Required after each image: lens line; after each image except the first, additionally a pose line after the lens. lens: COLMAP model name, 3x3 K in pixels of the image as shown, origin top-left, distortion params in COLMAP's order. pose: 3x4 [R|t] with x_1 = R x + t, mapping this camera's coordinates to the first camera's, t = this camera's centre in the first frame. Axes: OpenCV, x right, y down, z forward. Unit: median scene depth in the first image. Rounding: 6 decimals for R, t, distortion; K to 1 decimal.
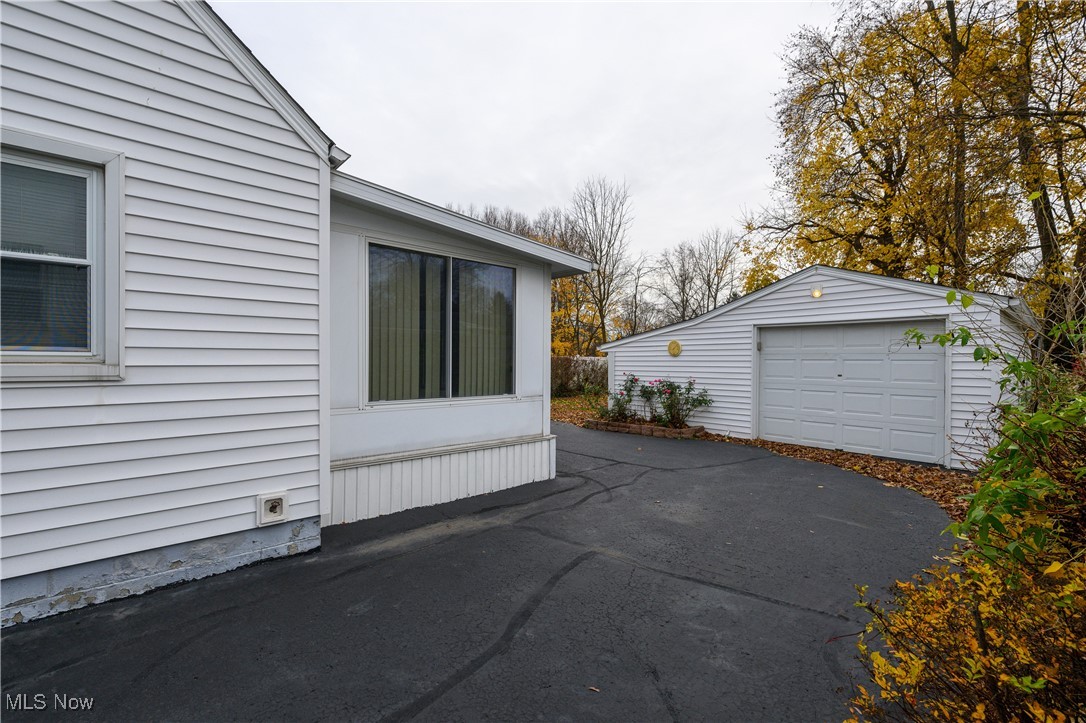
lens RADIAL K [[473.5, 0, 542.2], [0, 473.5, 359.2], [0, 0, 1]] dist [0.010986, 0.001030]
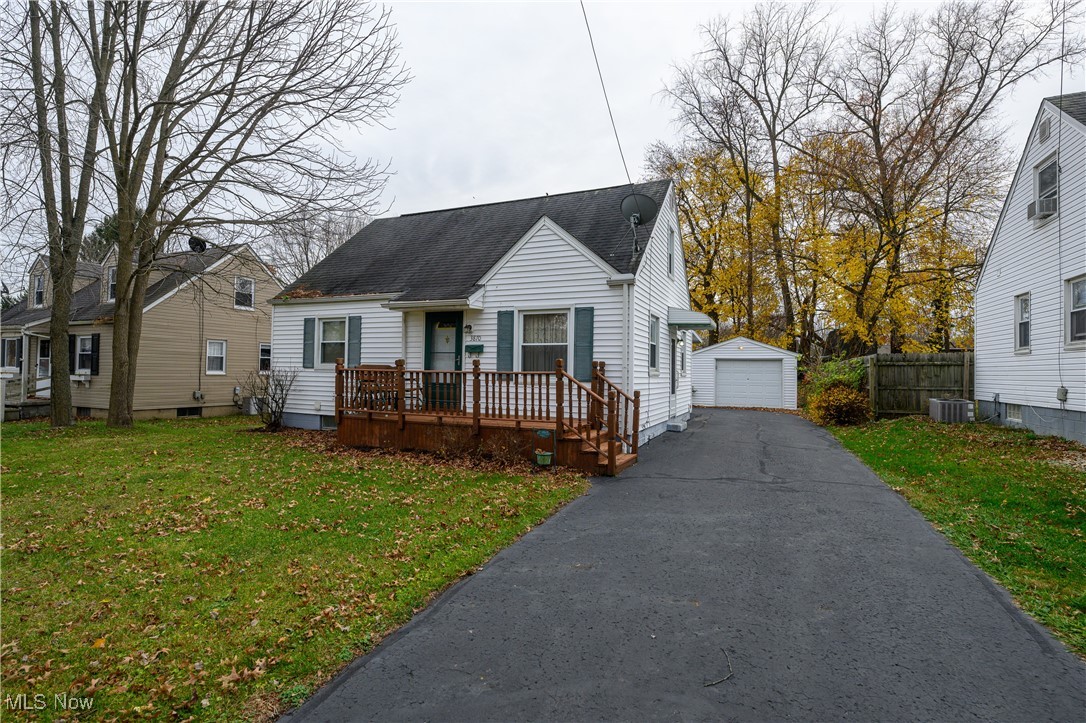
lens RADIAL K [[505.6, 0, 549.8], [0, 505.6, 364.6], [0, 0, 1]] dist [-0.002595, 0.000618]
pose [[0.920132, 0.015813, 0.391289, -1.205837], [-0.009887, 0.999804, -0.017155, 0.010808], [-0.391484, 0.011916, 0.920108, -0.926004]]
